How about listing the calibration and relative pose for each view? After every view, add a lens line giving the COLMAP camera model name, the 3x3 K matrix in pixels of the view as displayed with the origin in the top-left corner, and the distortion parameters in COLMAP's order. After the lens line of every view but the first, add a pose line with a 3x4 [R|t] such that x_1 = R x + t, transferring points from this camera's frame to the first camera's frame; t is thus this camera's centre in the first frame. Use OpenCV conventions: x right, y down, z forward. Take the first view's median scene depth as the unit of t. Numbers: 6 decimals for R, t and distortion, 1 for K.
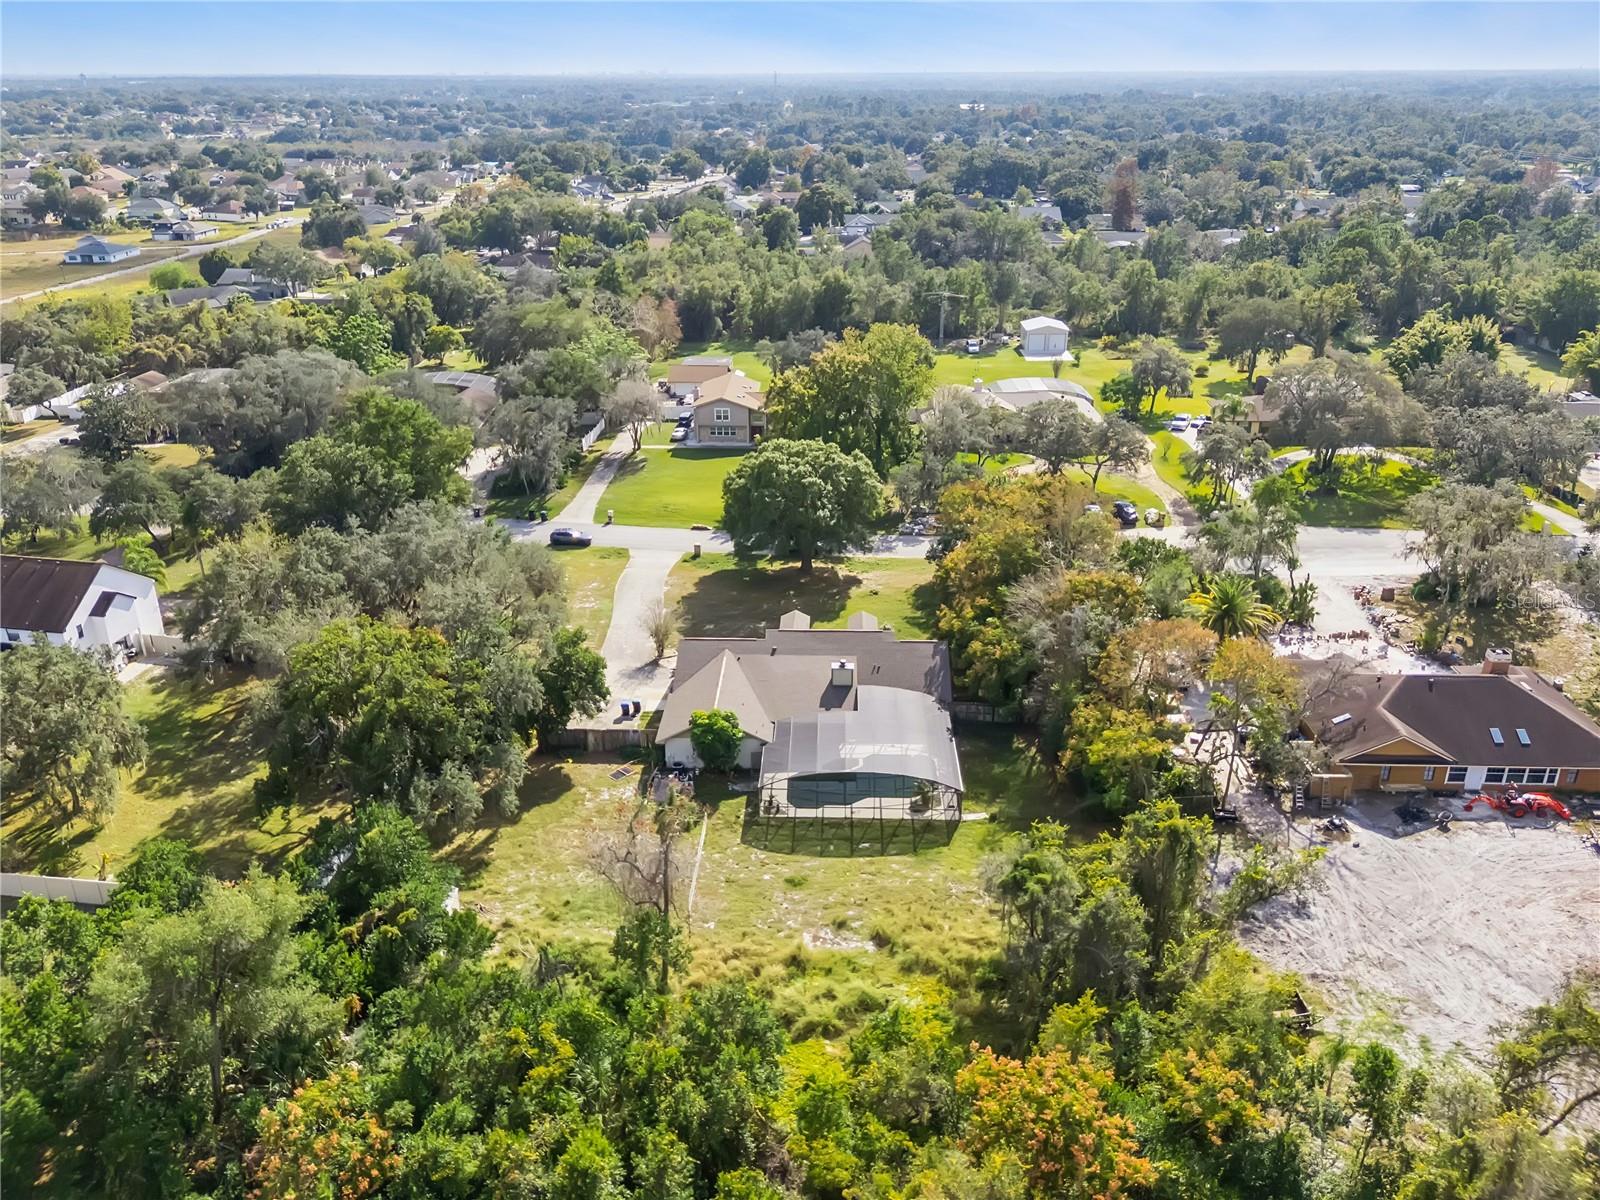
lens RADIAL K [[1194.9, 0, 796.7], [0, 1194.9, 662.1], [0, 0, 1]] dist [0.057376, -0.054787]
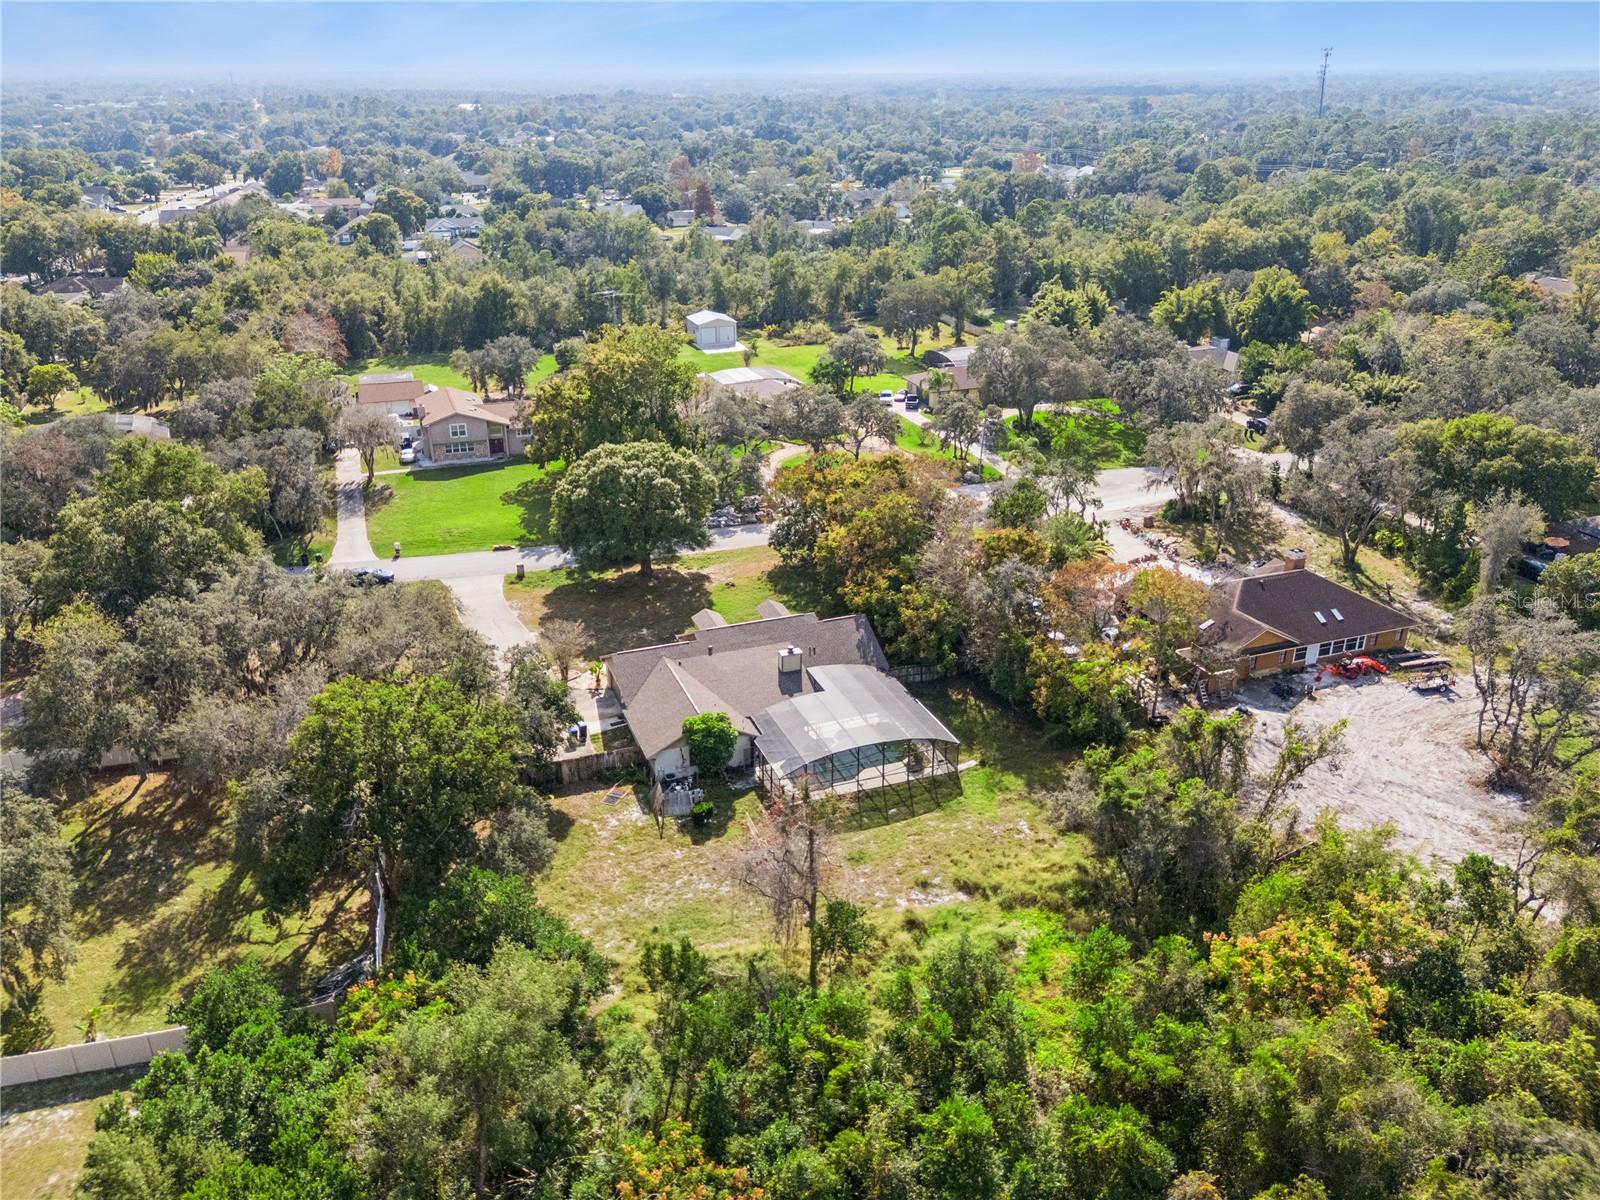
lens RADIAL K [[1194.9, 0, 796.7], [0, 1194.9, 662.1], [0, 0, 1]] dist [0.057376, -0.054787]
pose [[0.924316, -0.167203, 0.343050, -0.242426], [0.167229, 0.985470, 0.029734, -0.013860], [-0.343037, 0.029884, 0.938847, 0.029253]]
